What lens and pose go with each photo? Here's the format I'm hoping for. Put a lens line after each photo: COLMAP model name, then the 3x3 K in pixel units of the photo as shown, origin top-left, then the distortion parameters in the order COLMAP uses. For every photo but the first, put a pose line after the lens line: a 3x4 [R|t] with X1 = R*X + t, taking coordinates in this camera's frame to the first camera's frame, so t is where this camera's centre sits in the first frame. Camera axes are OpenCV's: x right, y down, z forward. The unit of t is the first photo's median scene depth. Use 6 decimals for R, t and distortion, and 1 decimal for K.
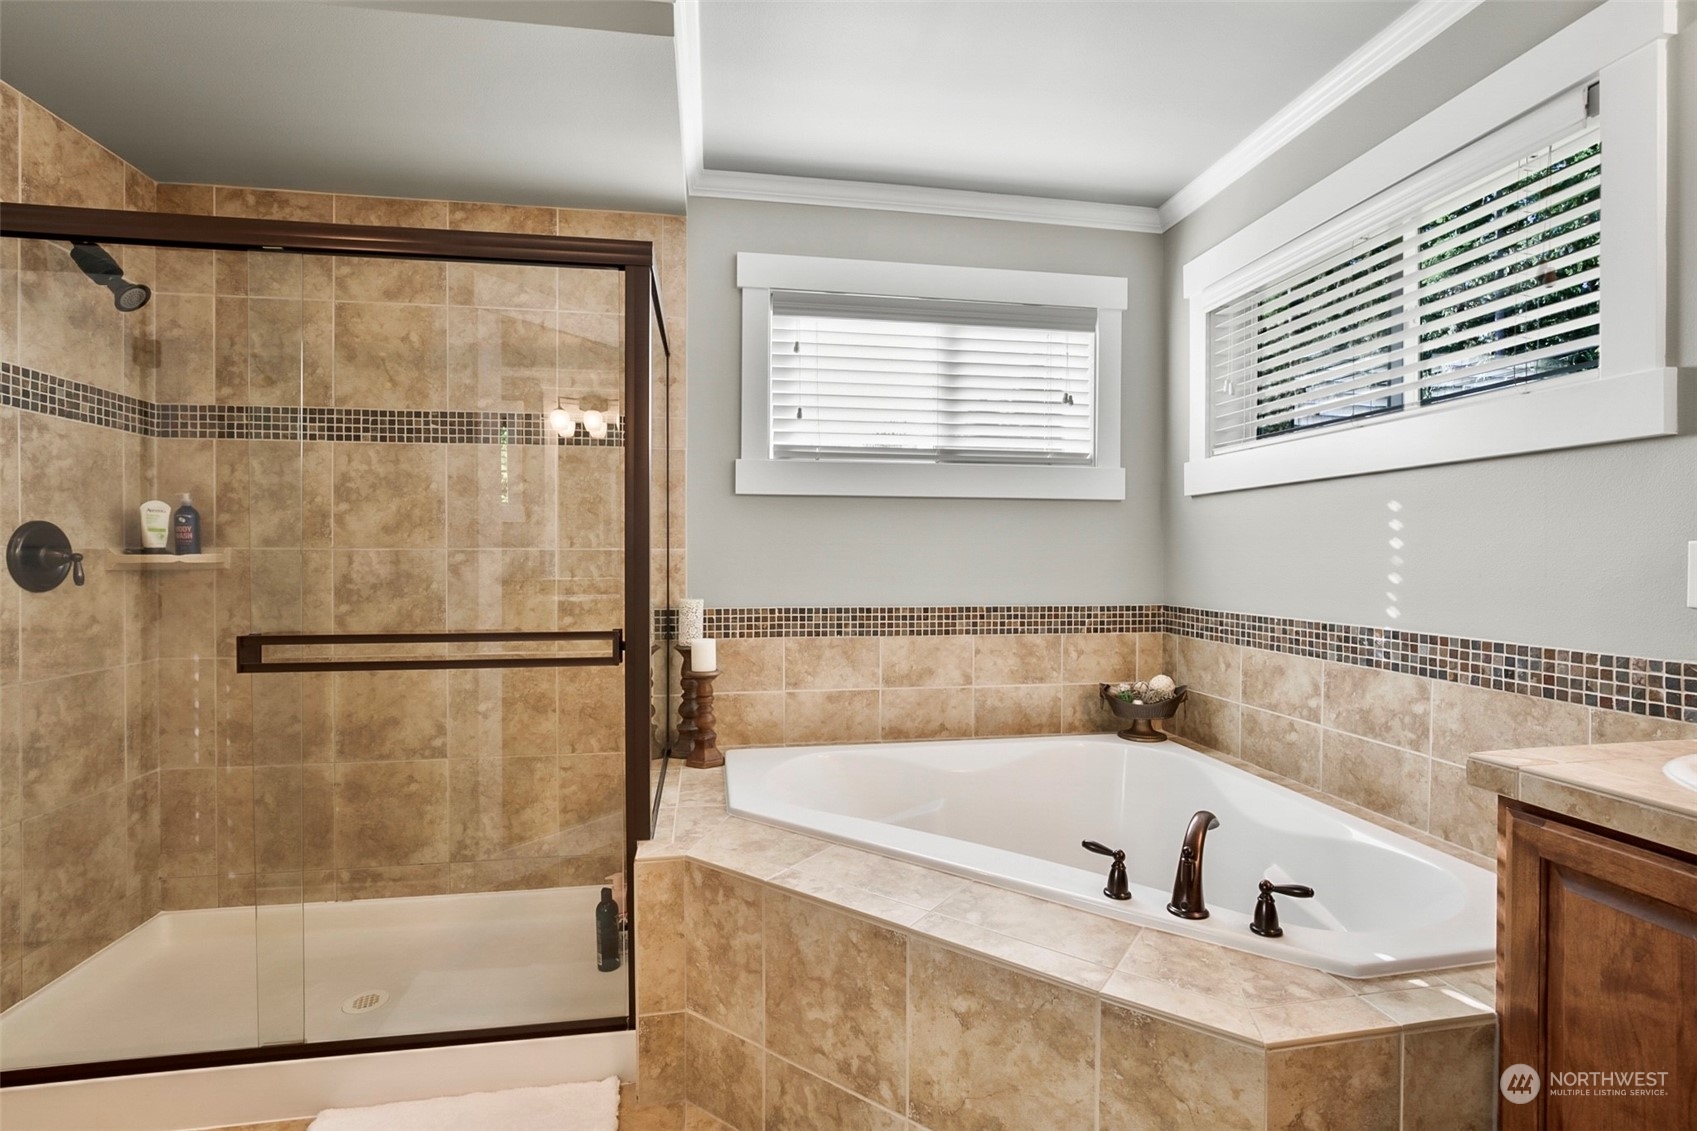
lens RADIAL K [[780.1, 0, 846.9], [0, 780.1, 564.5], [0, 0, 1]] dist [-0.021244, 0.007328]
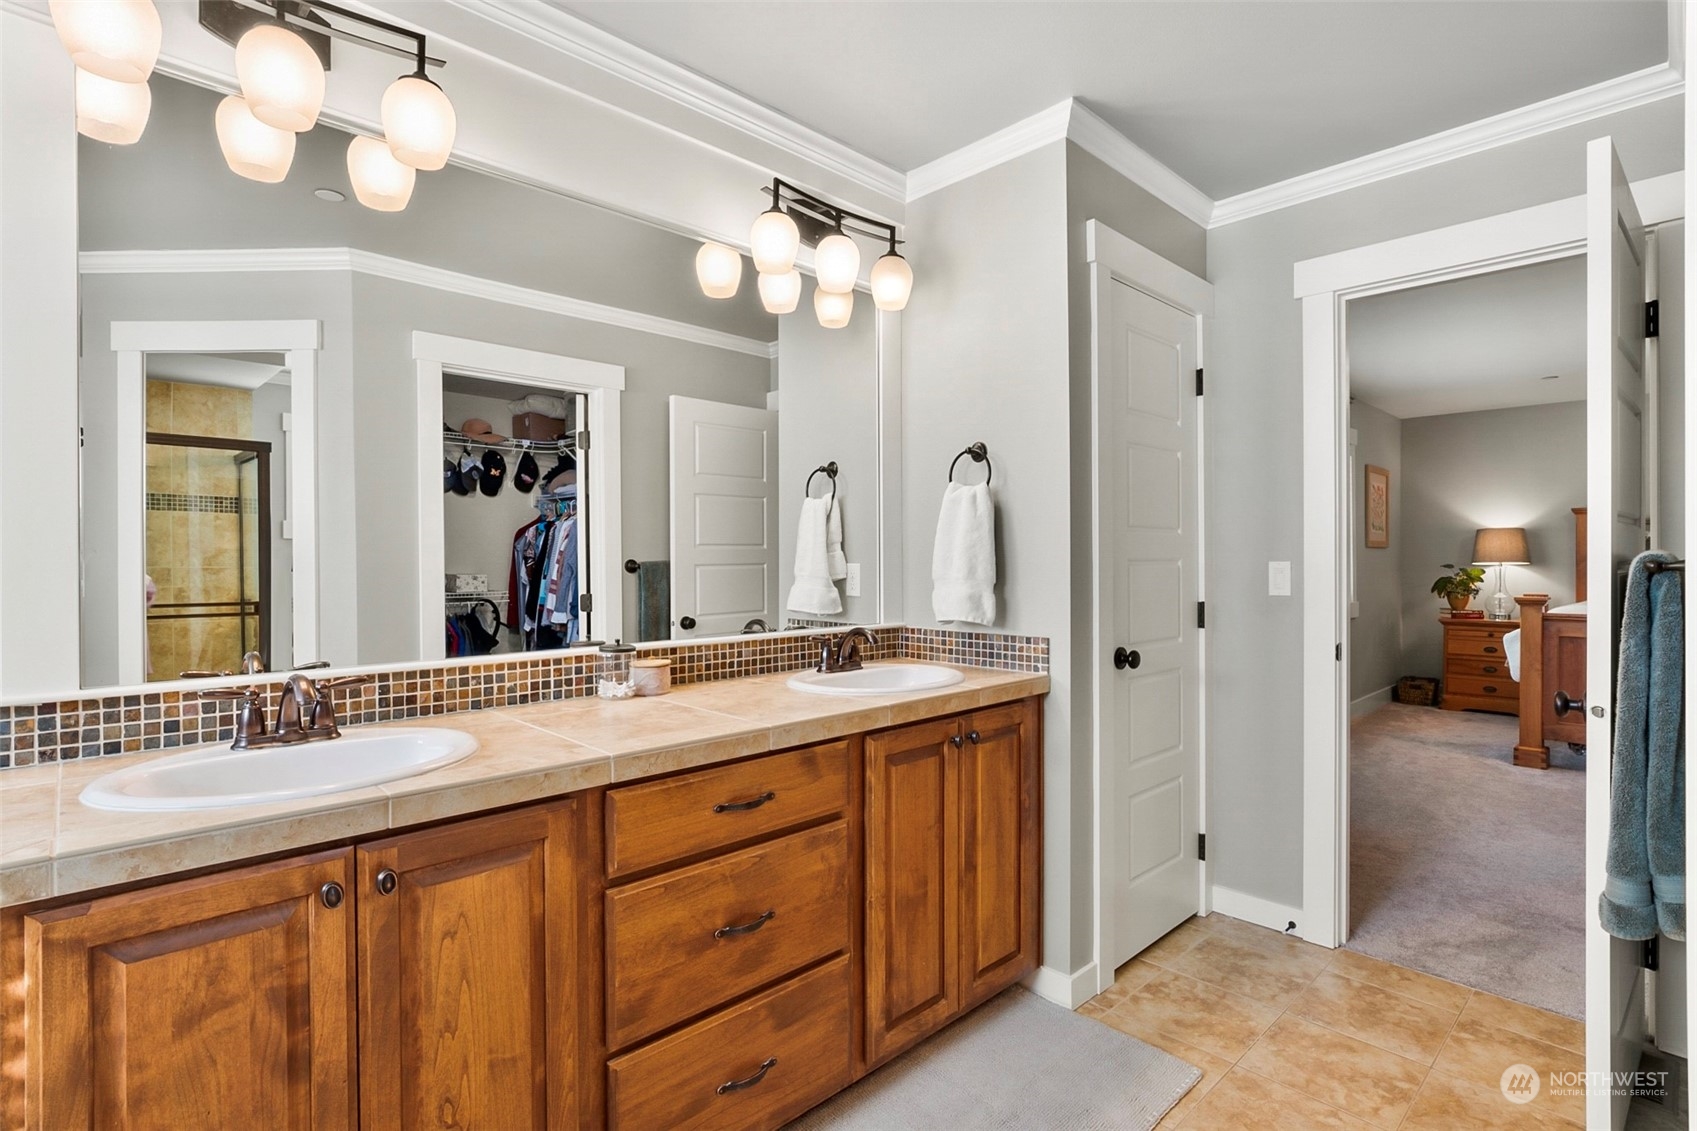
lens RADIAL K [[816.8, 0, 856.5], [0, 816.8, 562.4], [0, 0, 1]] dist [-0.008981, 0.001388]
pose [[-0.558096, 0.000069, 0.829776, -0.210155], [0.012254, 0.999892, 0.008159, -0.029233], [-0.829686, 0.014721, -0.558036, 0.511678]]
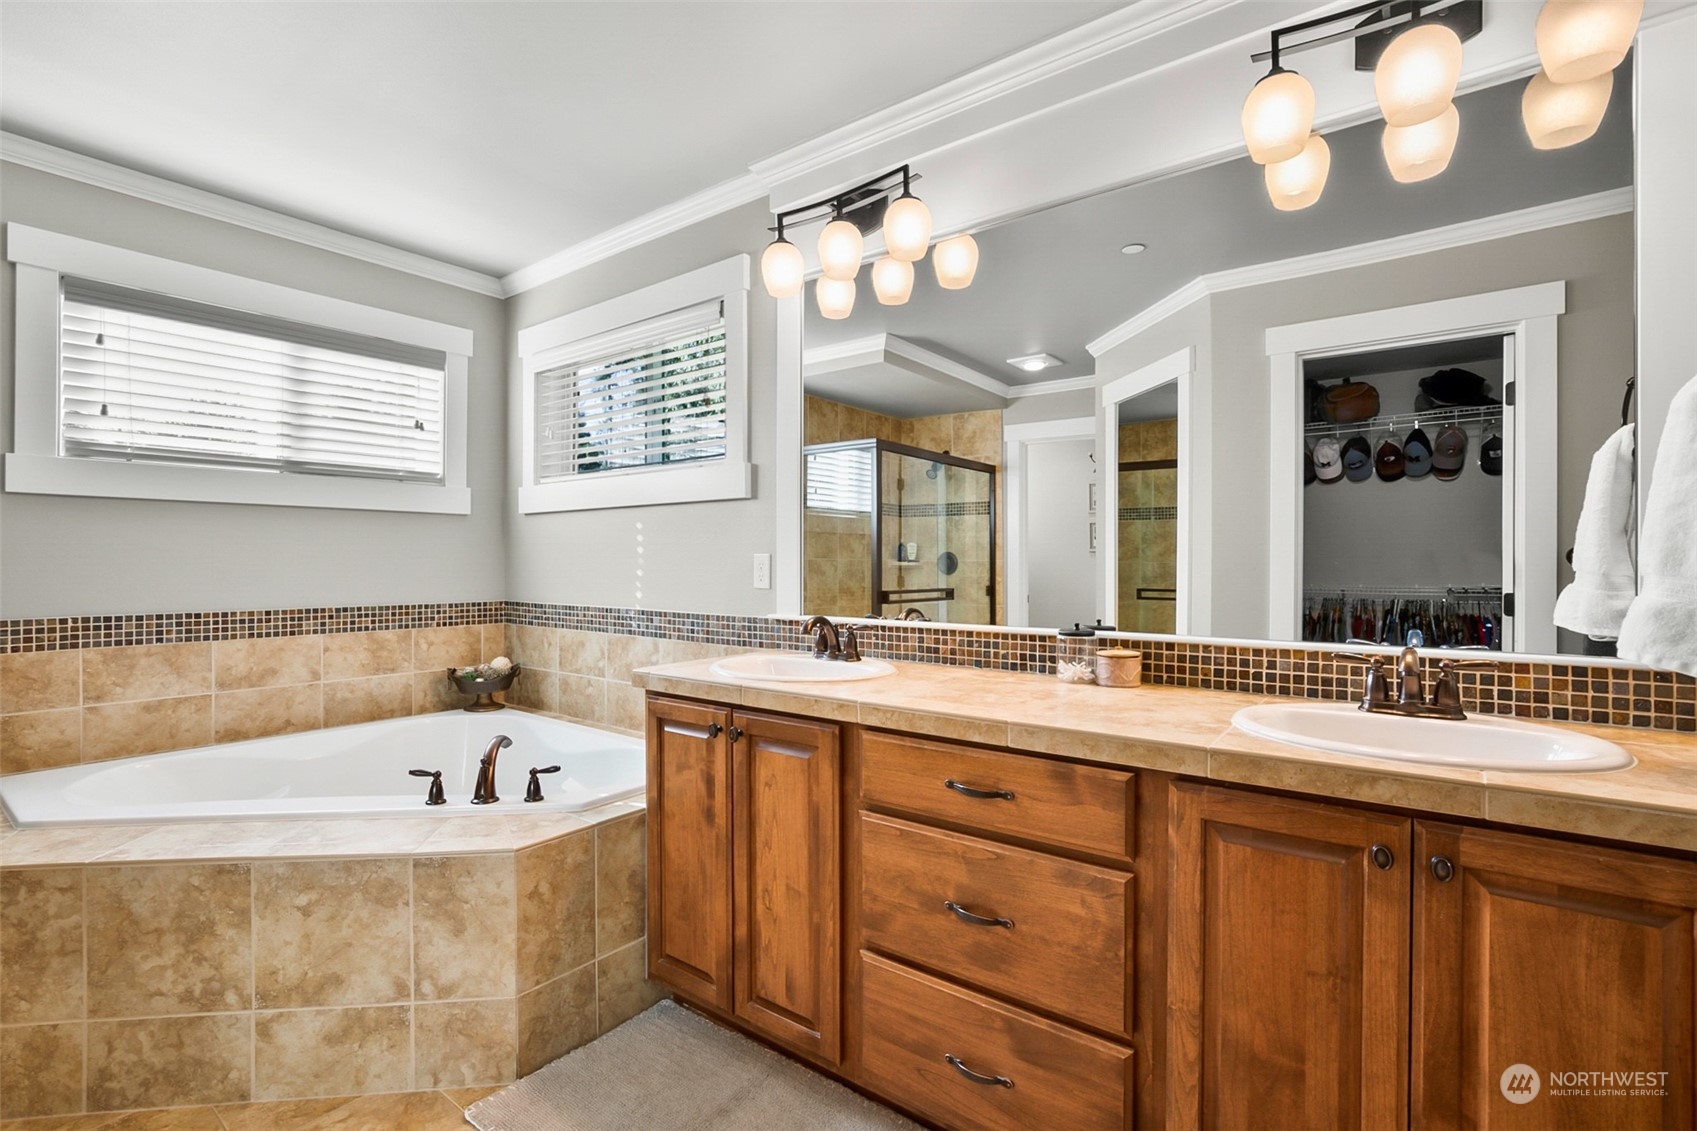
lens RADIAL K [[780.1, 0, 846.2], [0, 780.1, 562.4], [0, 0, 1]] dist [-0.021244, 0.007328]
pose [[0.736634, -0.001202, 0.676290, -0.048849], [0.006860, 0.999960, -0.005696, 0.003277], [-0.676257, 0.008835, 0.736613, -0.497218]]
